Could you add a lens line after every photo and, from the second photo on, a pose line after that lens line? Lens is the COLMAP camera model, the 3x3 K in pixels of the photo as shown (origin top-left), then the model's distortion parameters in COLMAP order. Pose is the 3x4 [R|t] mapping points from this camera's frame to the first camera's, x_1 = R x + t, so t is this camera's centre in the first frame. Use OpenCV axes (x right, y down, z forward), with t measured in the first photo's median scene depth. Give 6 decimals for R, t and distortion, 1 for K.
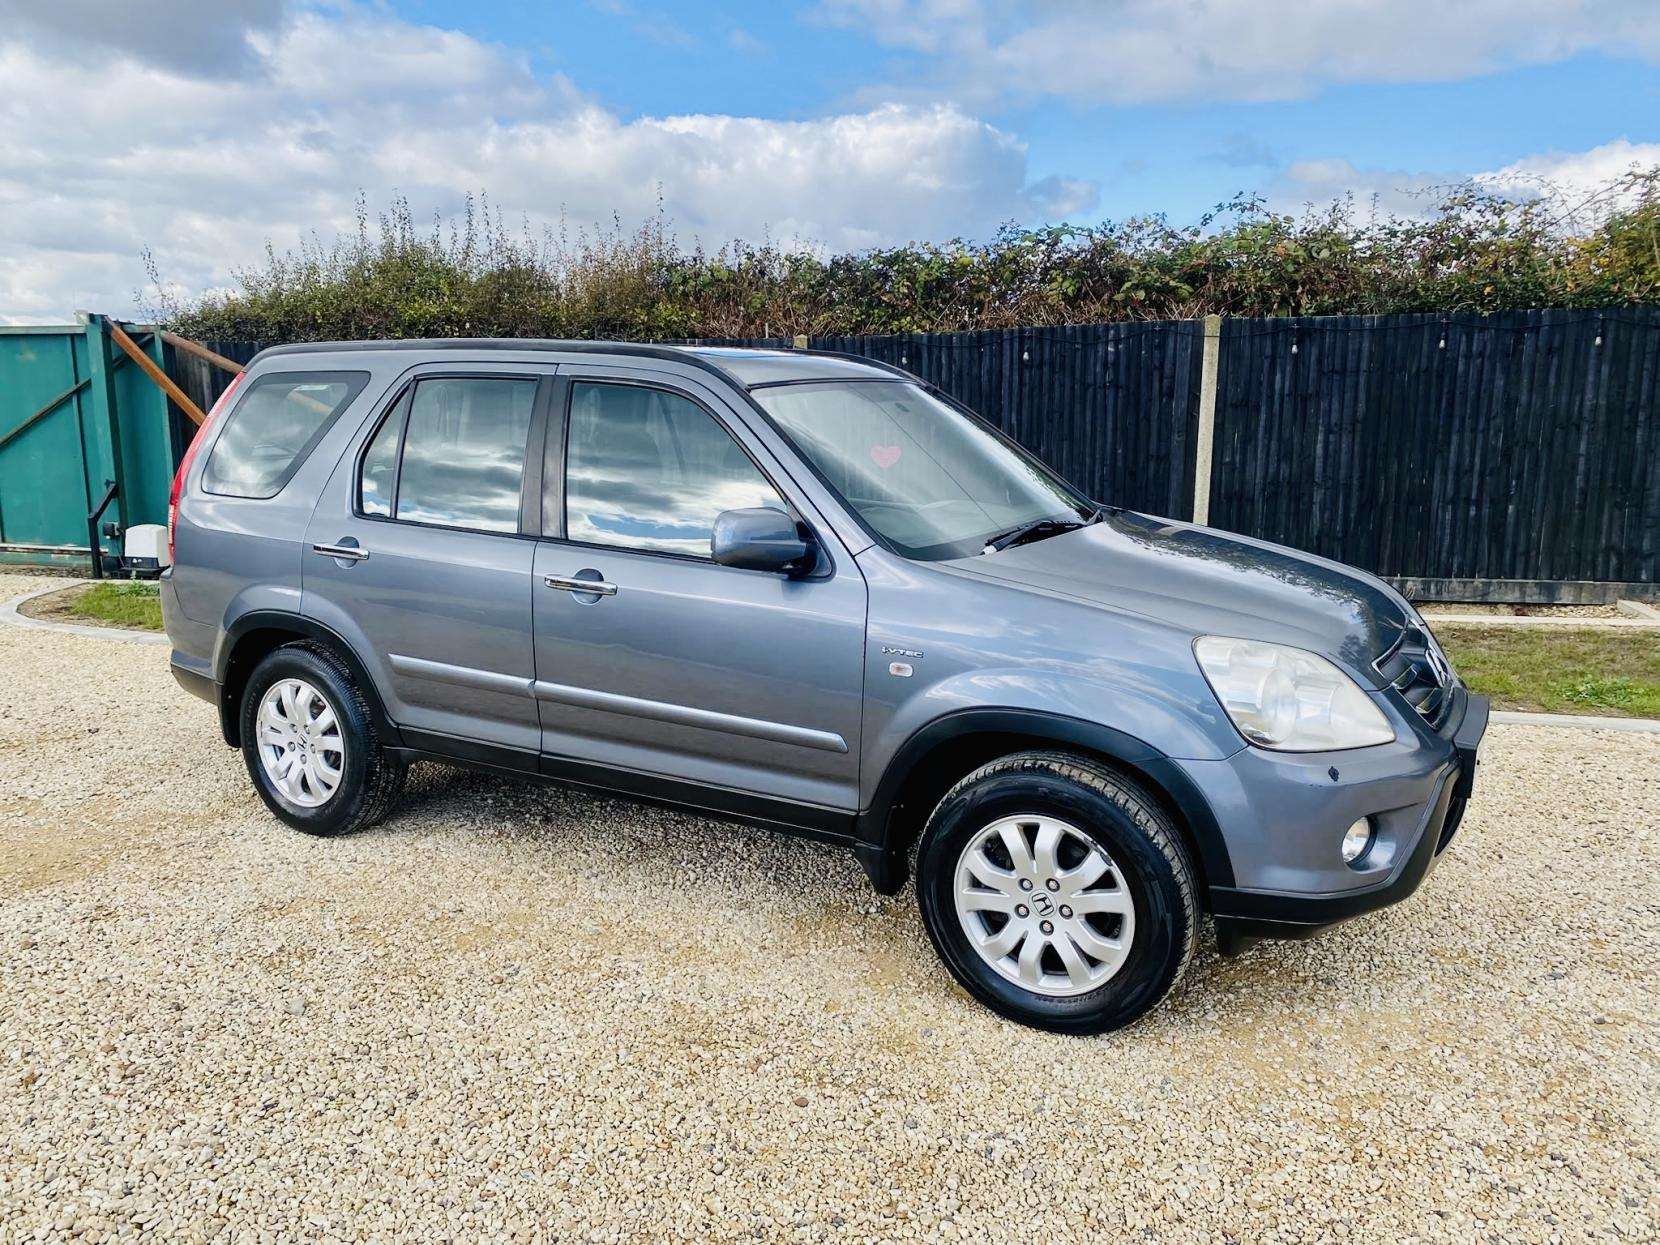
lens RADIAL K [[1283.6, 0, 823.8], [0, 1283.6, 624.1], [0, 0, 1]] dist [0.029922, -0.025803]
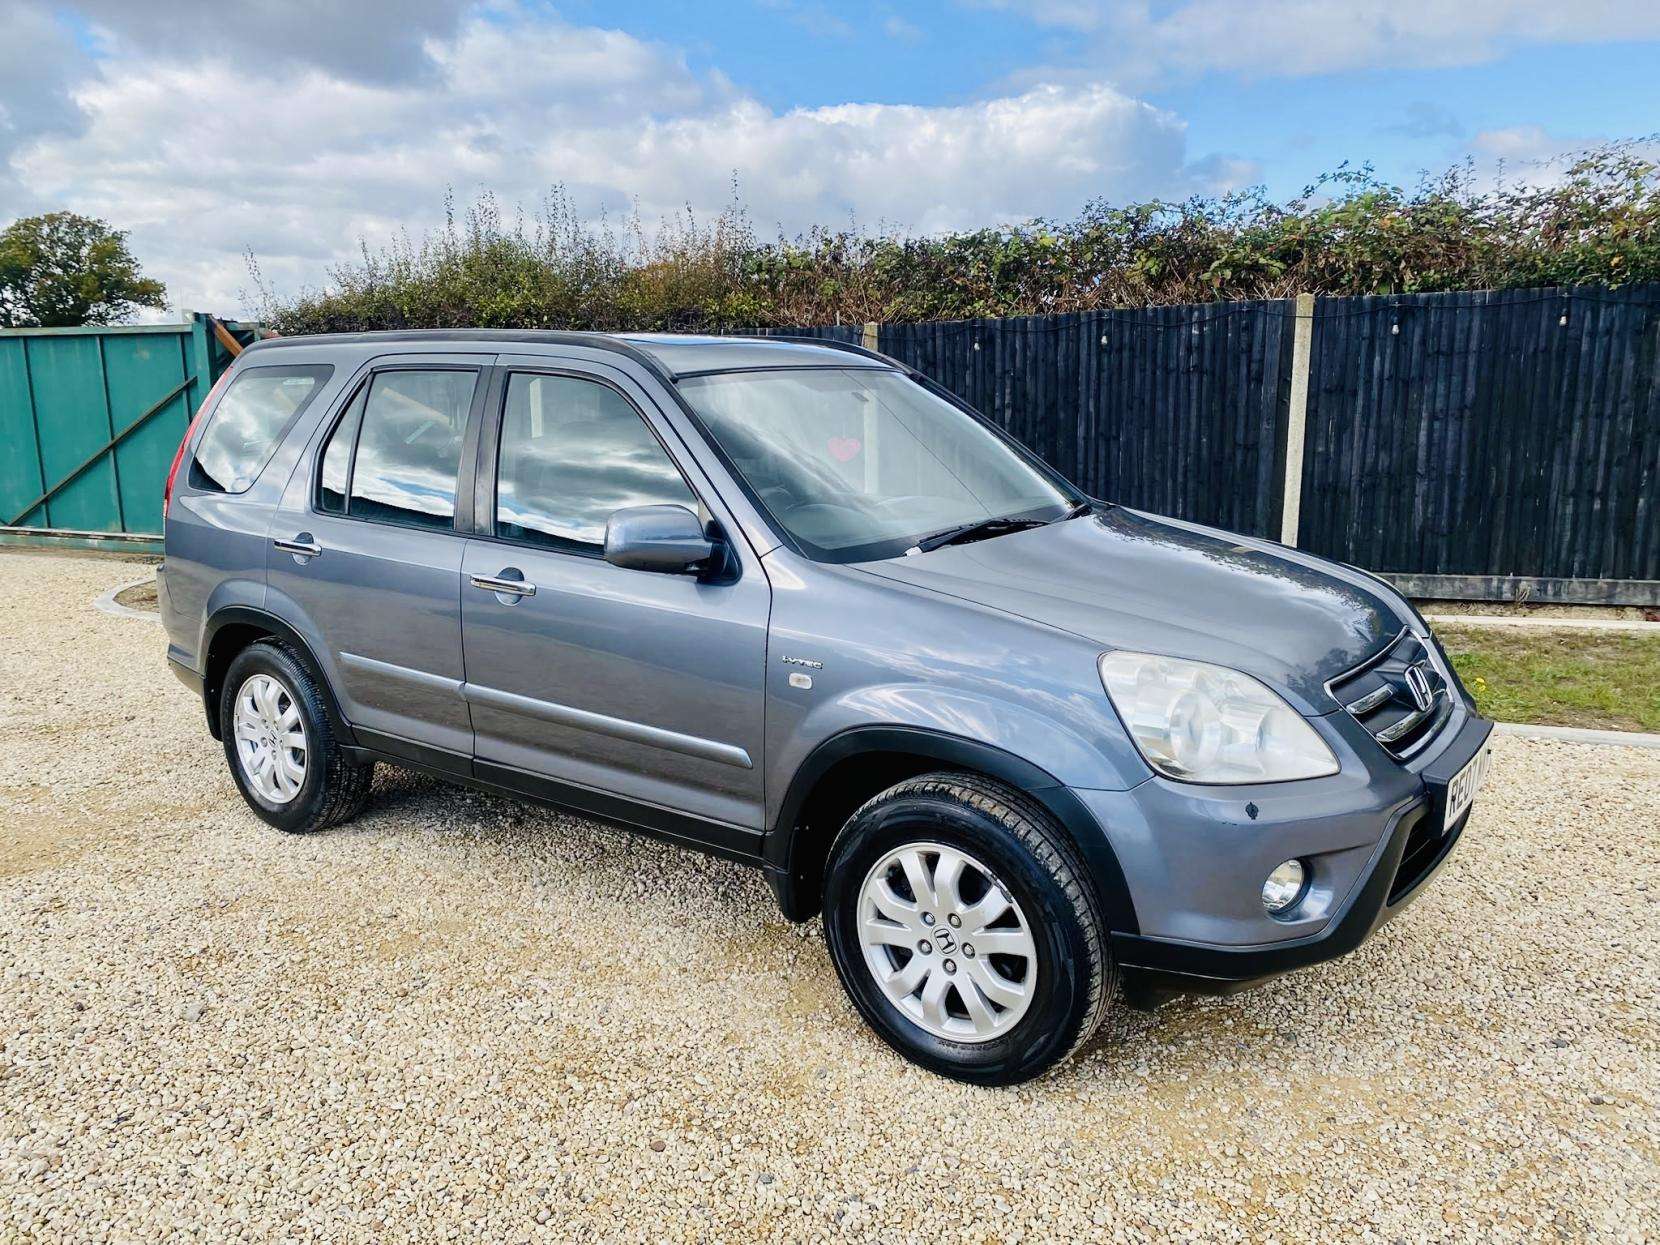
lens RADIAL K [[1283.6, 0, 821.6], [0, 1283.6, 624.4], [0, 0, 1]] dist [0.029922, -0.025803]
pose [[0.992958, 0.012195, -0.117841, 0.136515], [-0.011203, 0.999896, 0.009076, -0.010330], [0.117940, -0.007692, 0.992991, 0.061332]]
